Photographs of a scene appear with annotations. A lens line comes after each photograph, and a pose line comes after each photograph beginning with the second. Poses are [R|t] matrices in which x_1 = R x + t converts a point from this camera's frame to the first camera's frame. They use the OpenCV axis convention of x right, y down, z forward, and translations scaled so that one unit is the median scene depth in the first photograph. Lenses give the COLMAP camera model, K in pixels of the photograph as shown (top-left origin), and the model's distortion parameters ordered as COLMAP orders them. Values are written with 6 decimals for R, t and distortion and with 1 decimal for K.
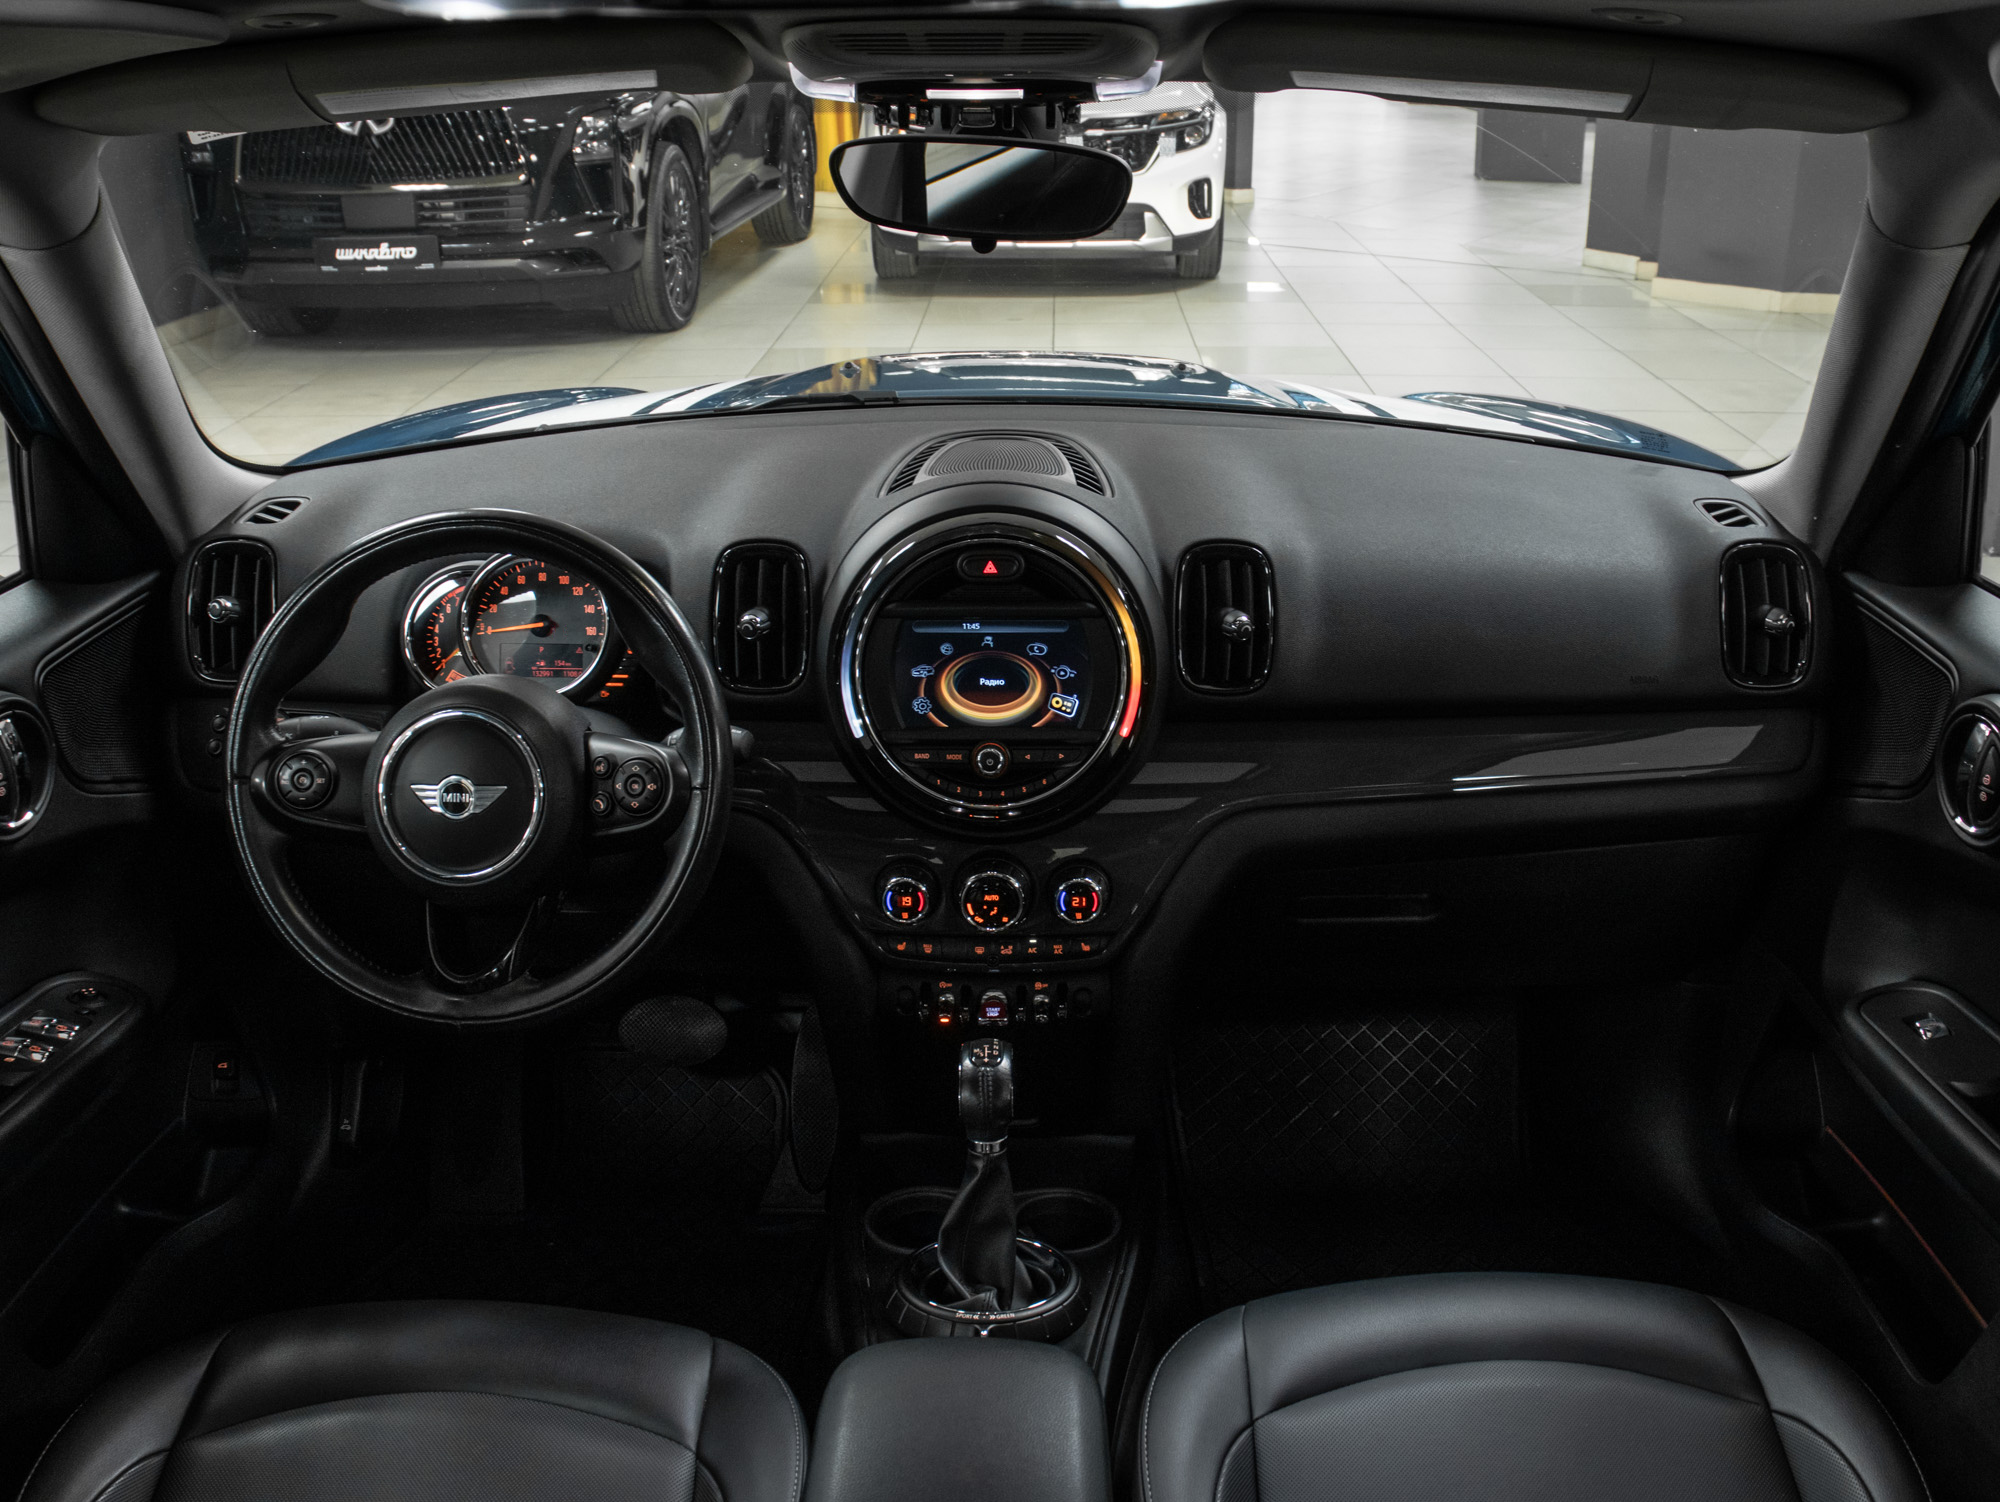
lens RADIAL K [[1919.0, 0, 1000.0], [0, 1919.0, 751.0], [0, 0, 1]] dist [-0.246806, 0.404624]
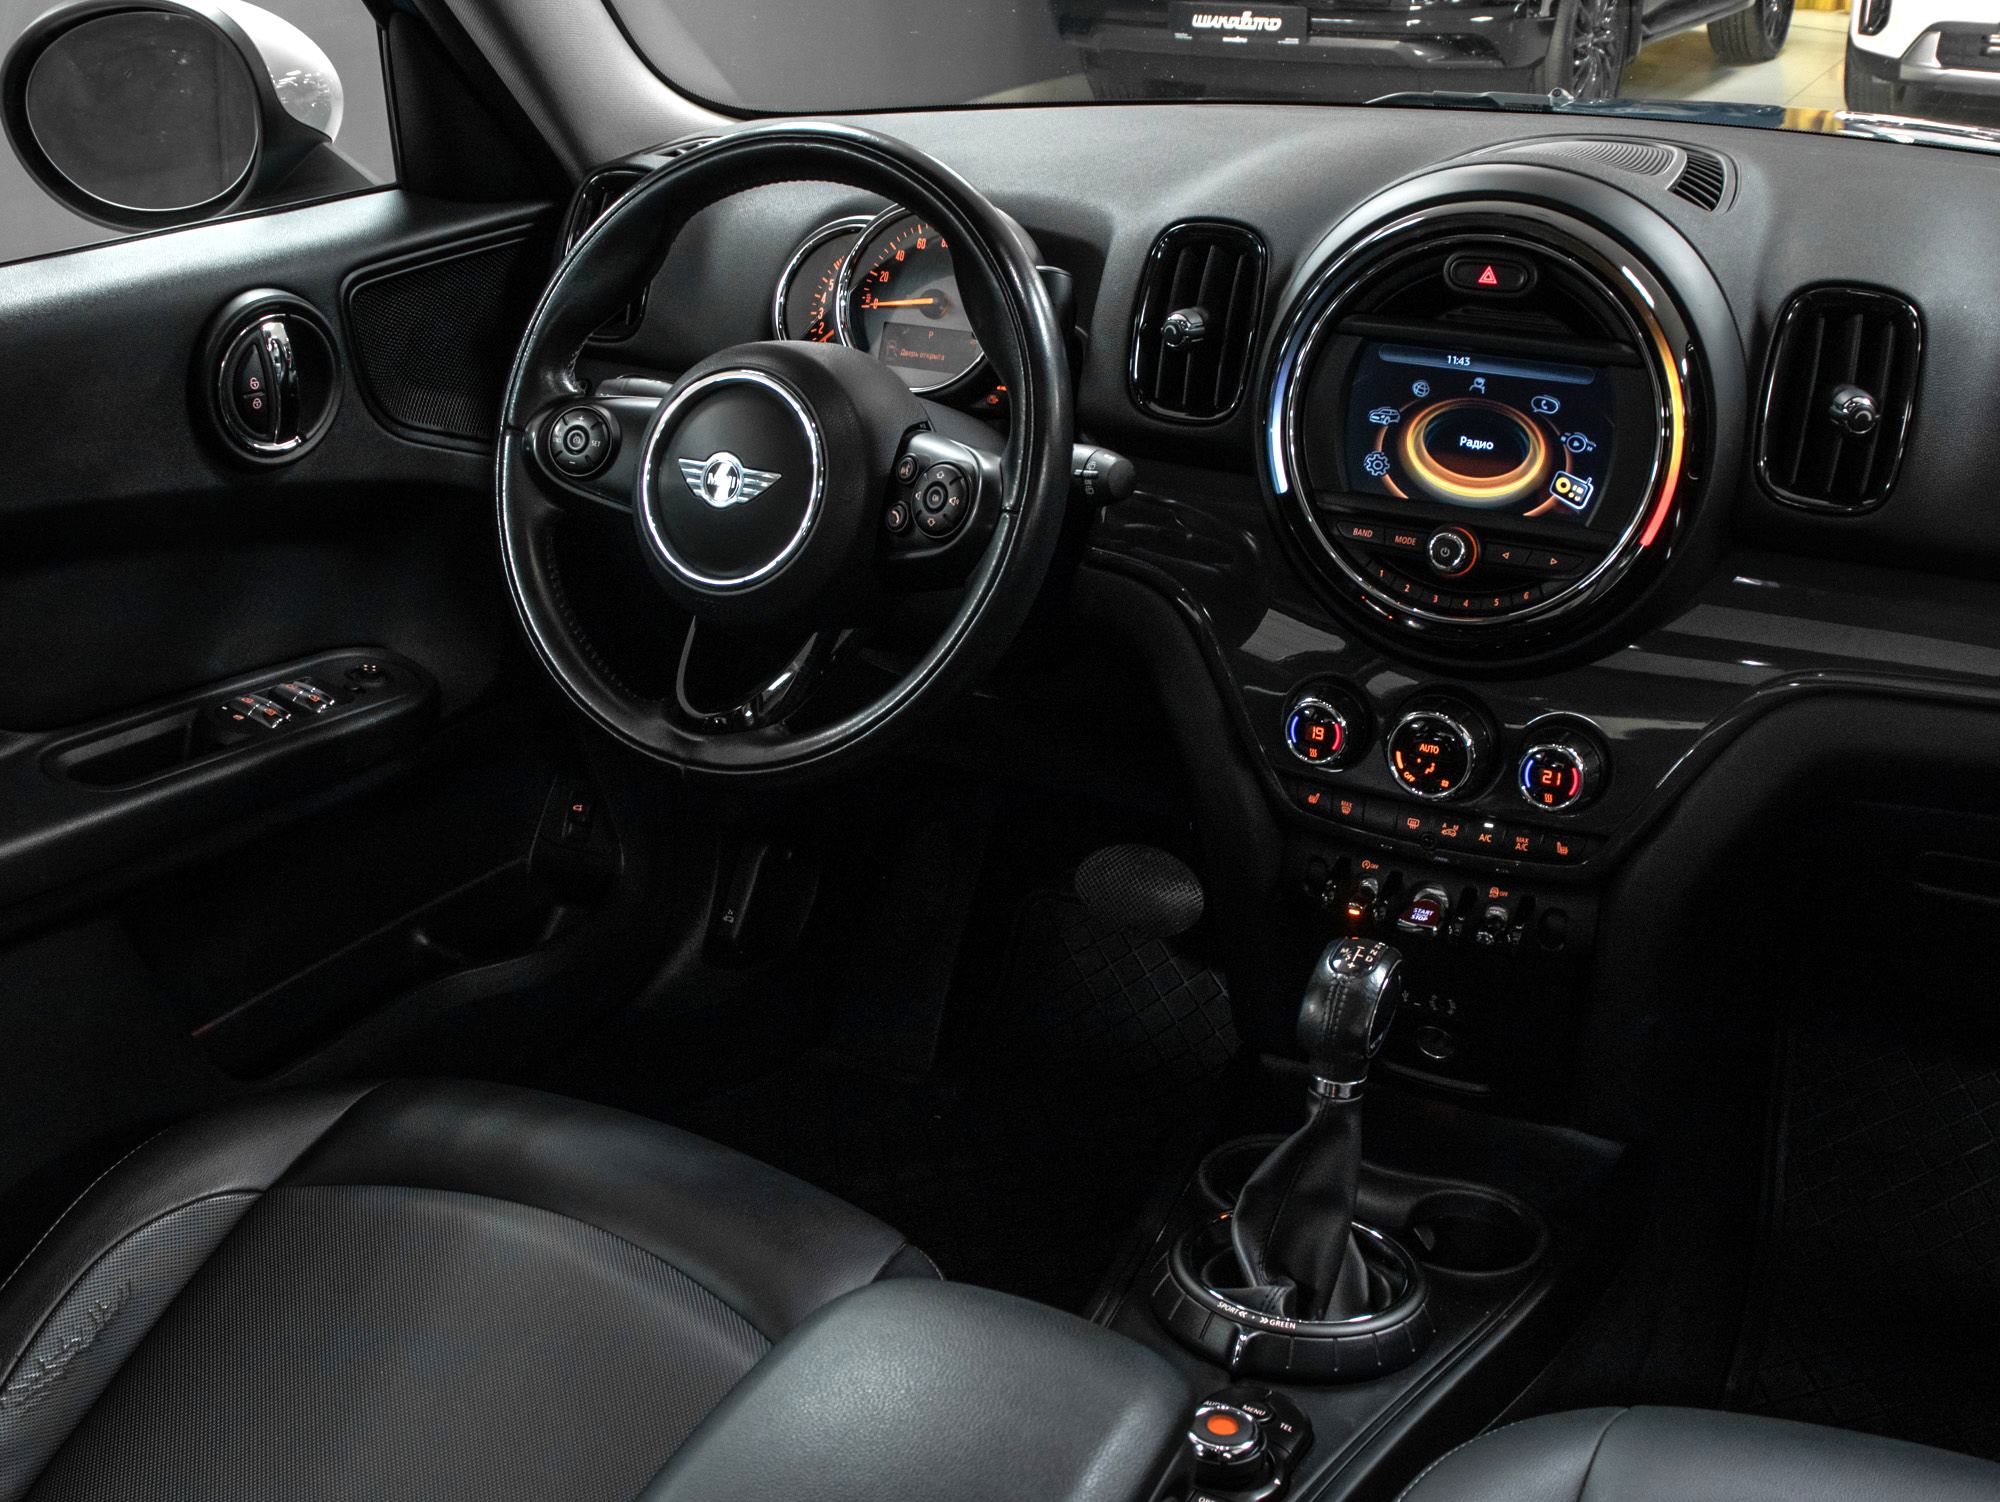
lens RADIAL K [[2188.4, 0, 1000.0], [0, 2188.4, 751.0], [0, 0, 1]] dist [-0.160667, 0.043886]
pose [[0.892020, 0.181047, -0.414152, 0.188158], [-0.164857, 0.983473, 0.074851, 0.043957], [0.420859, 0.001507, 0.907125, 0.209410]]
